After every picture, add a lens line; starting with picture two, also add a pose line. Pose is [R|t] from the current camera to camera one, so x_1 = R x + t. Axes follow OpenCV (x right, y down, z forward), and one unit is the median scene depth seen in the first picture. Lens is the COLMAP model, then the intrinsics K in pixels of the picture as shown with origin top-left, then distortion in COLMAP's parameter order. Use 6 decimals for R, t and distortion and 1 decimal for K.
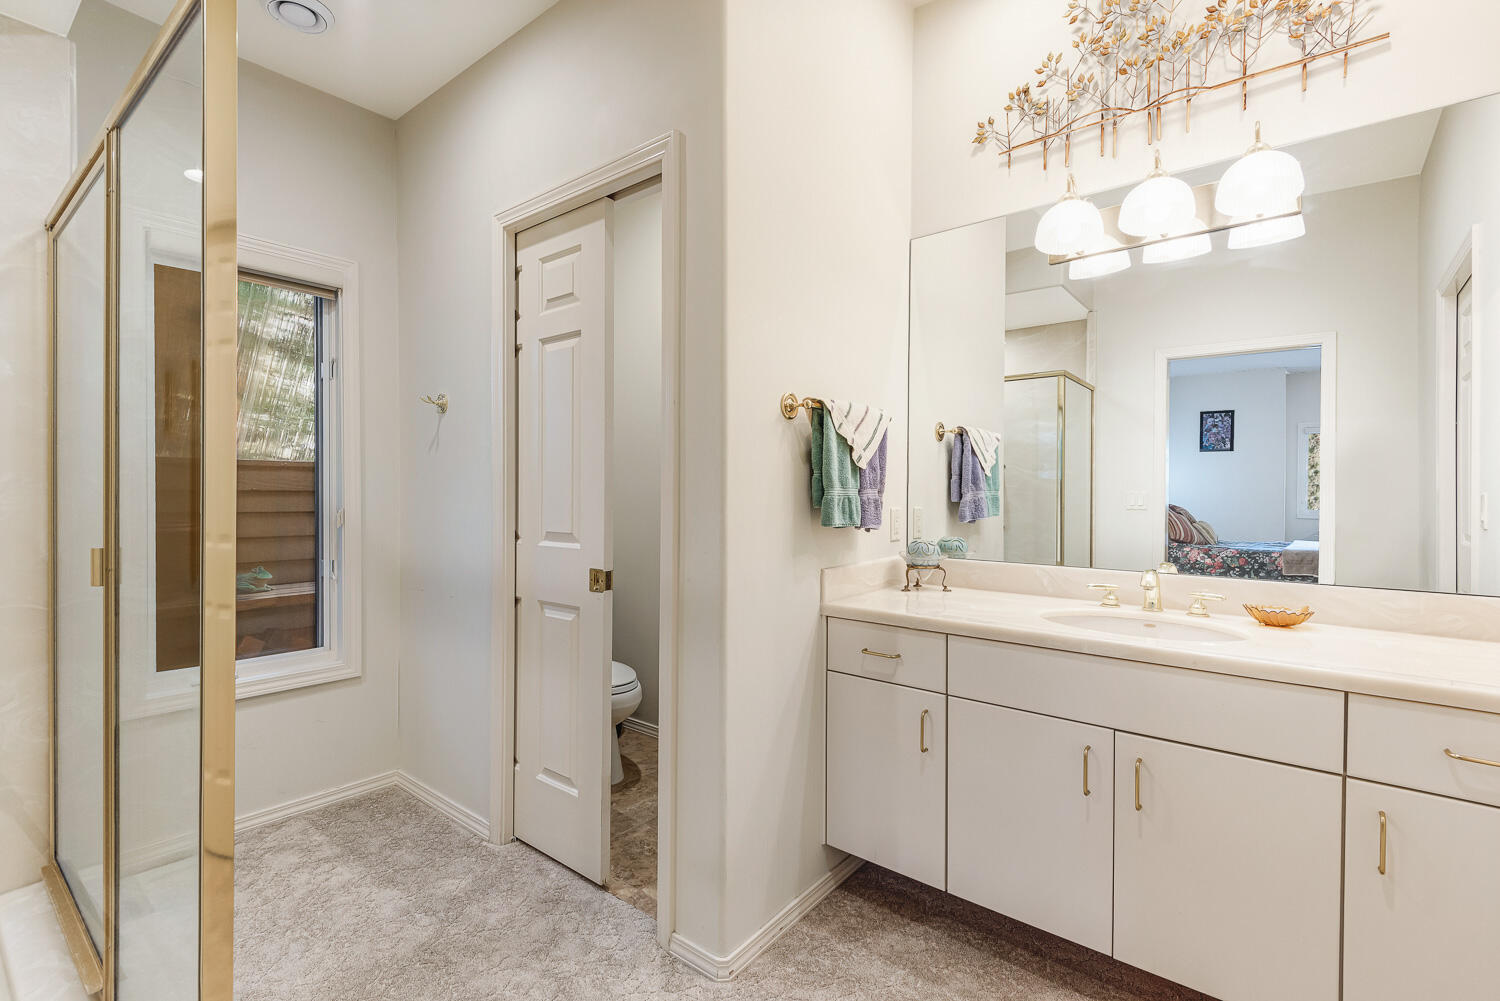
lens RADIAL K [[686.7, 0, 750.0], [0, 686.7, 500.5], [0, 0, 1]] dist [-0.000120, -0.000104]
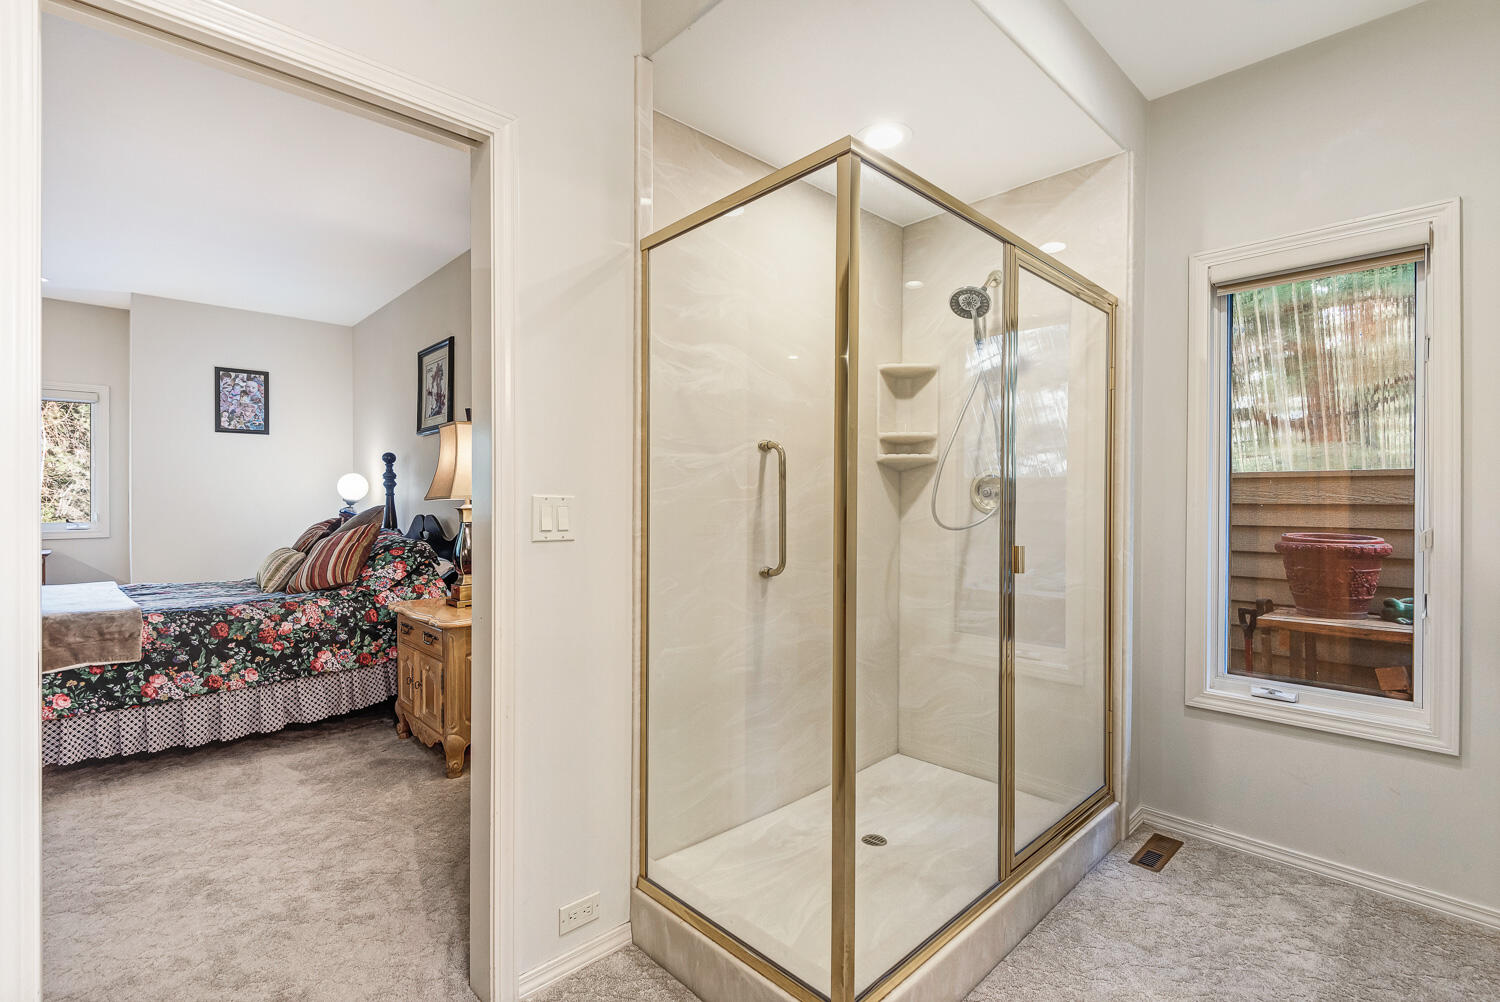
lens RADIAL K [[696.3, 0, 750.0], [0, 696.3, 501.0], [0, 0, 1]] dist [0.000543, 0.000256]
pose [[-0.125795, -0.004949, -0.992044, 0.326739], [-0.011155, 0.999931, -0.003573, -0.007408], [0.991993, 0.010617, -0.125842, 0.406356]]
